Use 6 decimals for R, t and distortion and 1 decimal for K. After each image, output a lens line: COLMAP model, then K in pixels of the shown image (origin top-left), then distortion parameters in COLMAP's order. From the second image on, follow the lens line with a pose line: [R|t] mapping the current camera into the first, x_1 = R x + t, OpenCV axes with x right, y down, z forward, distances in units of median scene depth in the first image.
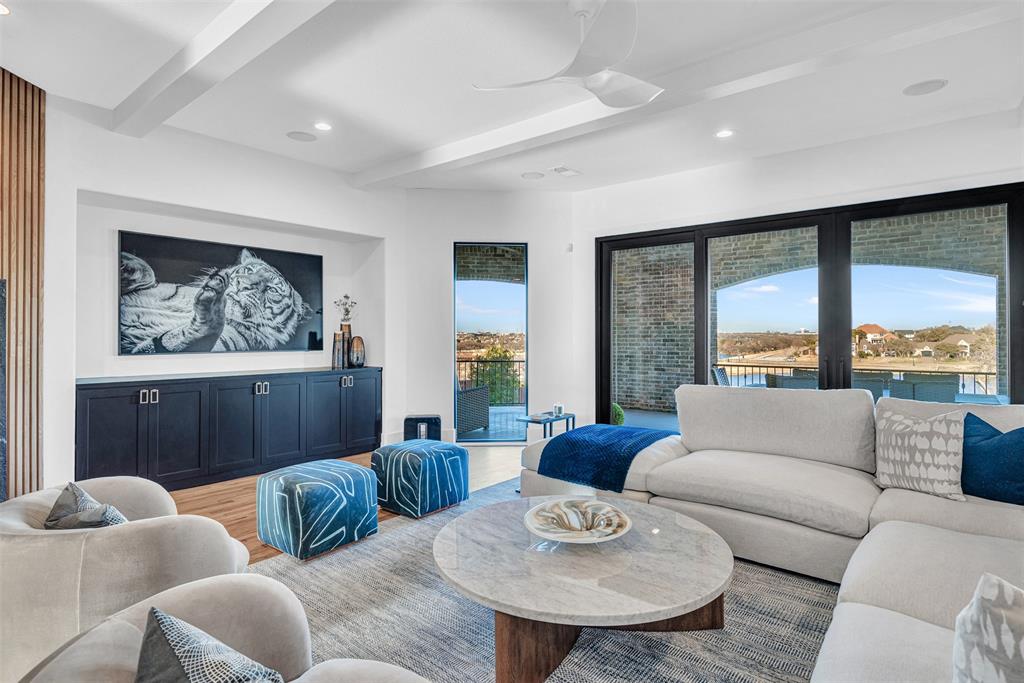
lens RADIAL K [[519.8, 0, 514.6], [0, 519.8, 338.2], [0, 0, 1]] dist [-0.004084, 0.001256]
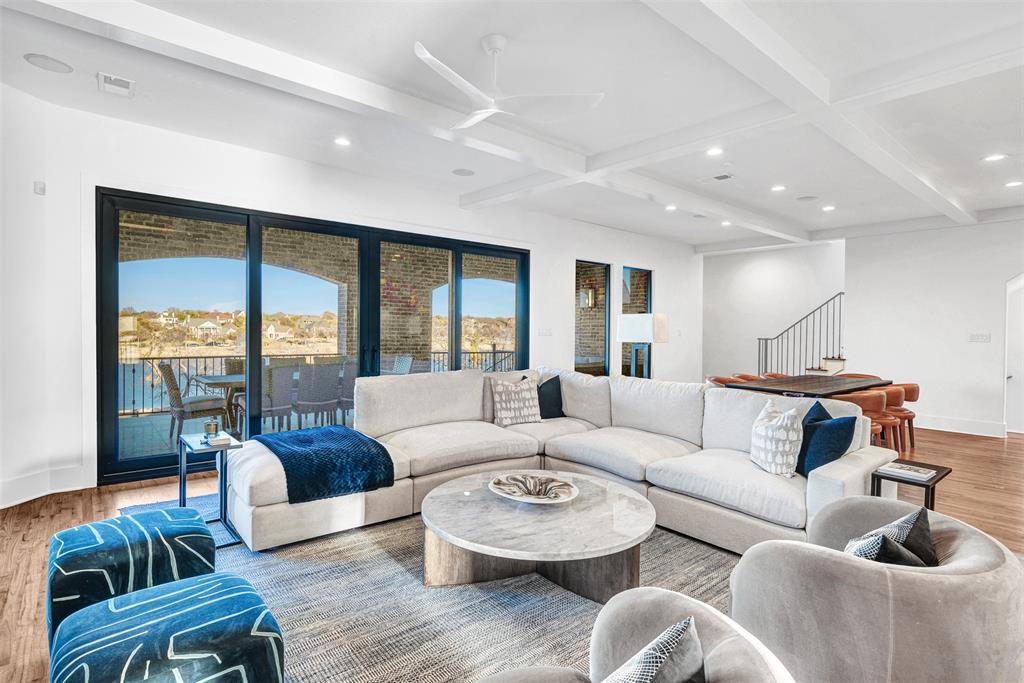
lens RADIAL K [[519.8, 0, 514.5], [0, 519.8, 336.5], [0, 0, 1]] dist [-0.004084, 0.001256]
pose [[0.213893, -0.011387, 0.976791, -0.540208], [-0.014474, 0.999785, 0.014825, -0.012075], [-0.976750, -0.017309, 0.213682, 0.396937]]
